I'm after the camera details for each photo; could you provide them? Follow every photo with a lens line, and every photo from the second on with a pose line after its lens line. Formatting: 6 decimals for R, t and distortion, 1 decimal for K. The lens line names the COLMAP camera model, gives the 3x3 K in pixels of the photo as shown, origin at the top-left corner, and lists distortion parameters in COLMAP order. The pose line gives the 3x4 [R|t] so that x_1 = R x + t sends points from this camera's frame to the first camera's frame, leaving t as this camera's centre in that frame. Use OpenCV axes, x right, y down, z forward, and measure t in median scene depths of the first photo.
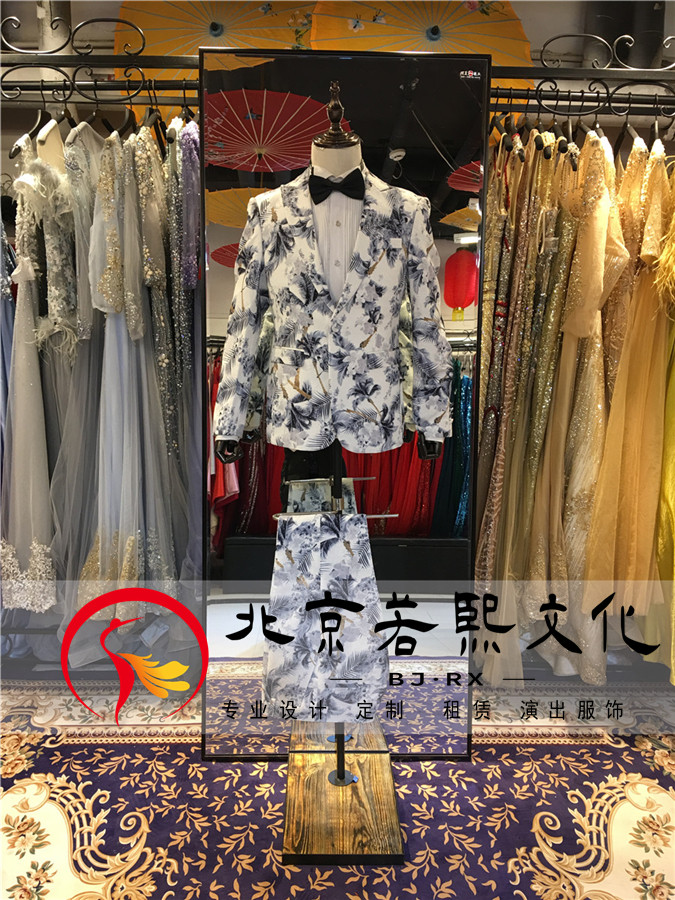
lens RADIAL K [[759.8, 0, 326.1], [0, 759.8, 444.2], [0, 0, 1]] dist [0.029394, -0.092960]
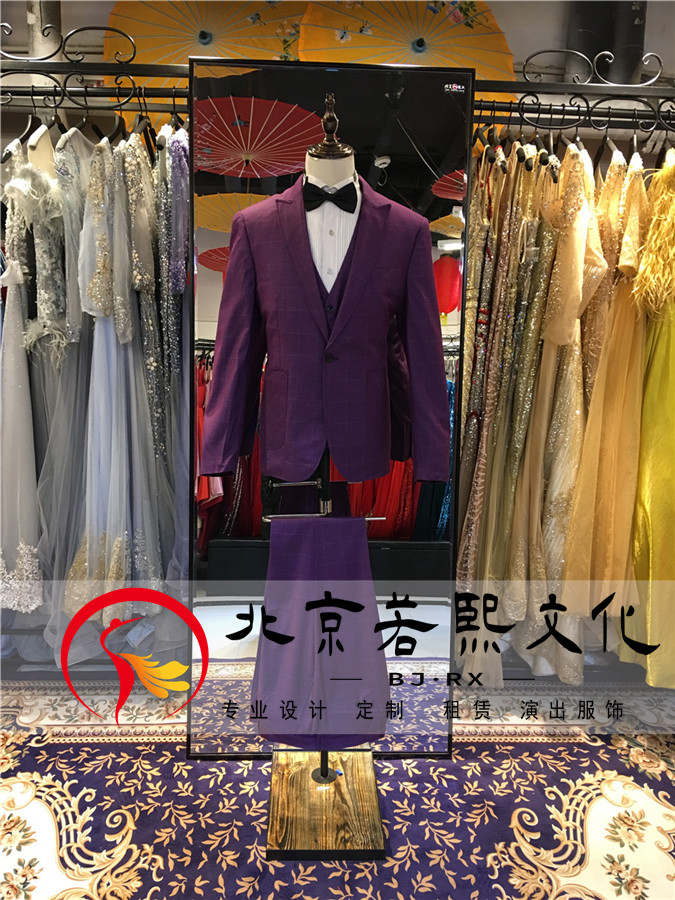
lens RADIAL K [[759.8, 0, 326.6], [0, 759.8, 444.1], [0, 0, 1]] dist [0.029394, -0.092960]
pose [[0.999725, 0.006328, 0.022584, -0.002840], [-0.006240, 0.999973, -0.003966, -0.000696], [-0.022608, 0.003824, 0.999737, -0.018221]]
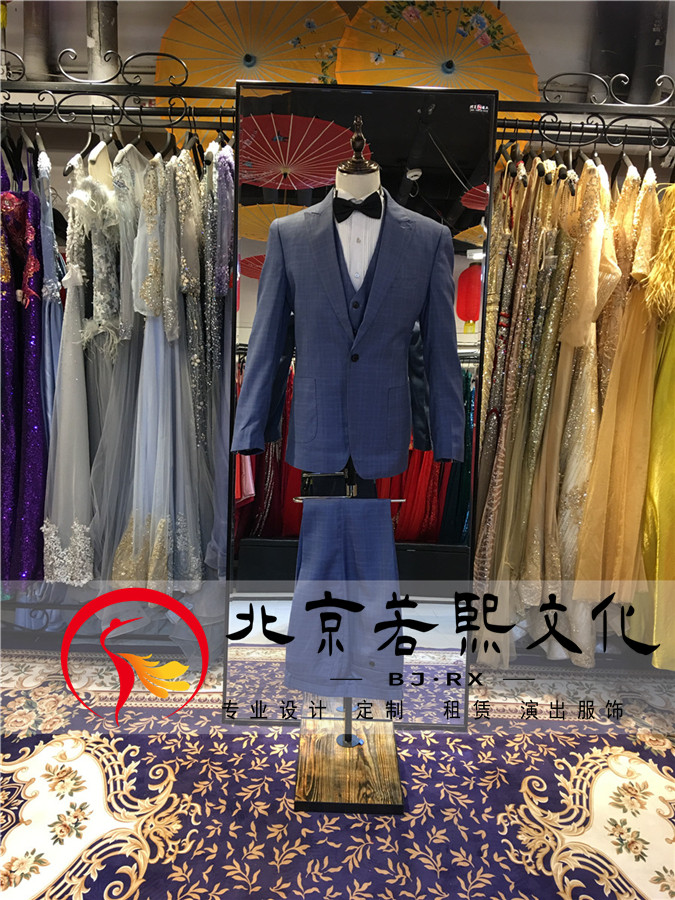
lens RADIAL K [[759.8, 0, 324.8], [0, 759.8, 447.7], [0, 0, 1]] dist [0.029394, -0.092960]
pose [[0.999567, 0.022873, -0.018522, -0.003579], [-0.023094, 0.999664, -0.011757, 0.026224], [0.018247, 0.012179, 0.999759, -0.102135]]
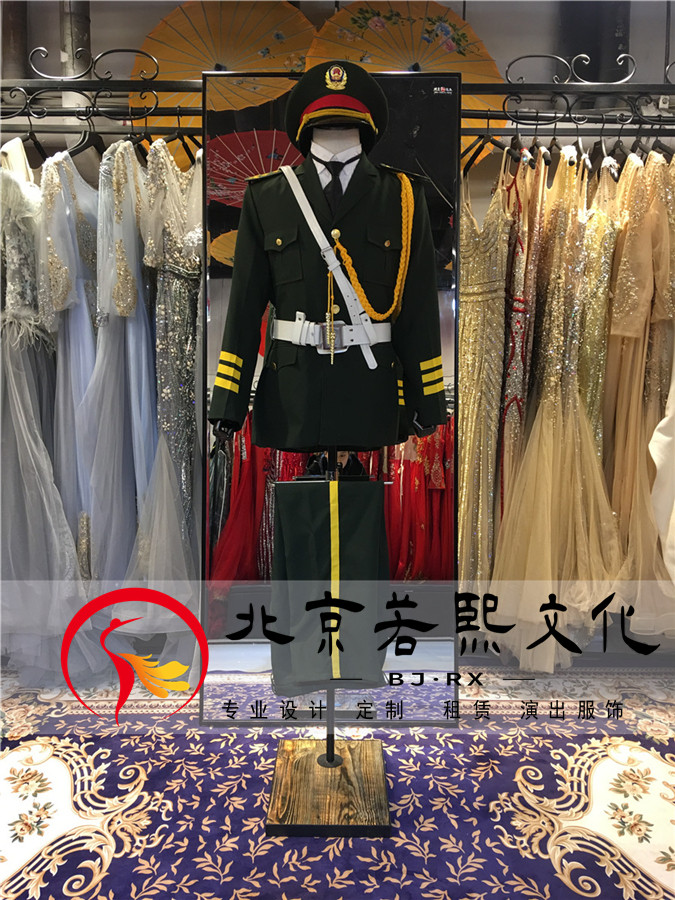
lens RADIAL K [[763.3, 0, 326.7], [0, 763.3, 456.7], [0, 0, 1]] dist [0.025500, -0.096009]
pose [[0.999793, -0.008896, -0.018273, 0.033210], [0.007204, 0.995857, -0.090653, 0.142412], [0.019004, 0.090502, 0.995715, -0.072400]]
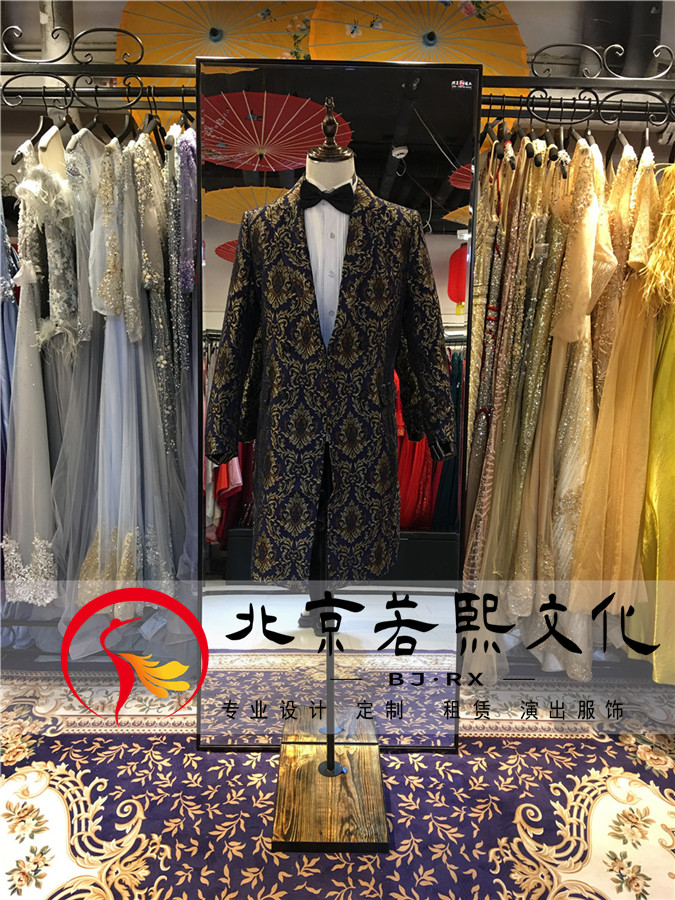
lens RADIAL K [[759.8, 0, 329.0], [0, 759.8, 444.2], [0, 0, 1]] dist [0.029394, -0.092960]
pose [[0.999944, 0.006450, -0.008449, 0.021806], [-0.006339, 0.999894, 0.013125, -0.014594], [0.008533, -0.013071, 0.999878, -0.025719]]
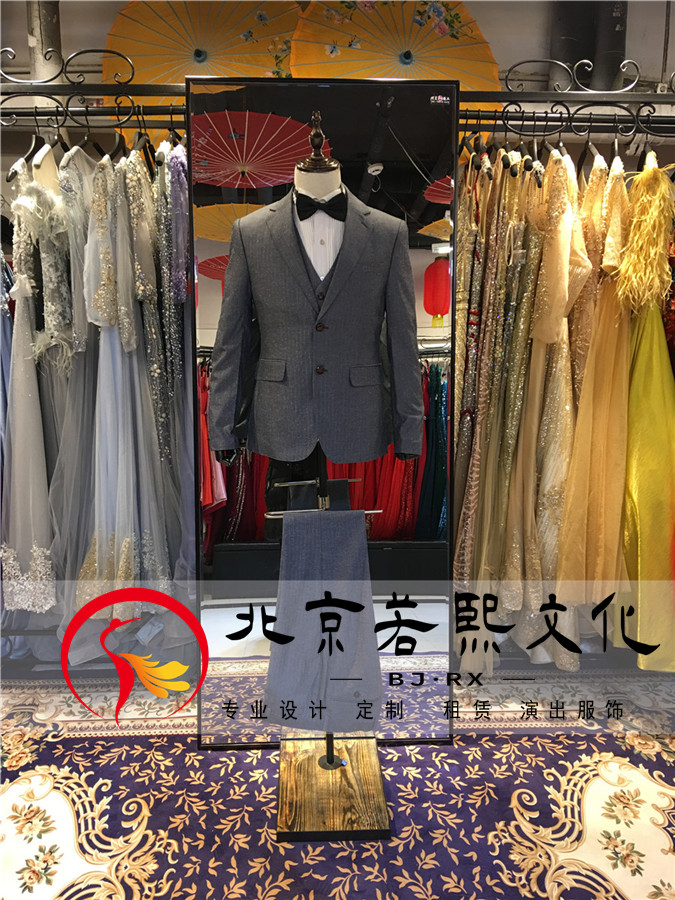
lens RADIAL K [[759.8, 0, 324.5], [0, 759.8, 445.2], [0, 0, 1]] dist [0.029394, -0.092960]
pose [[0.999713, -0.016709, 0.017186, 0.000517], [0.016872, 0.999814, -0.009375, 0.007089], [-0.017026, 0.009662, 0.999808, -0.058746]]
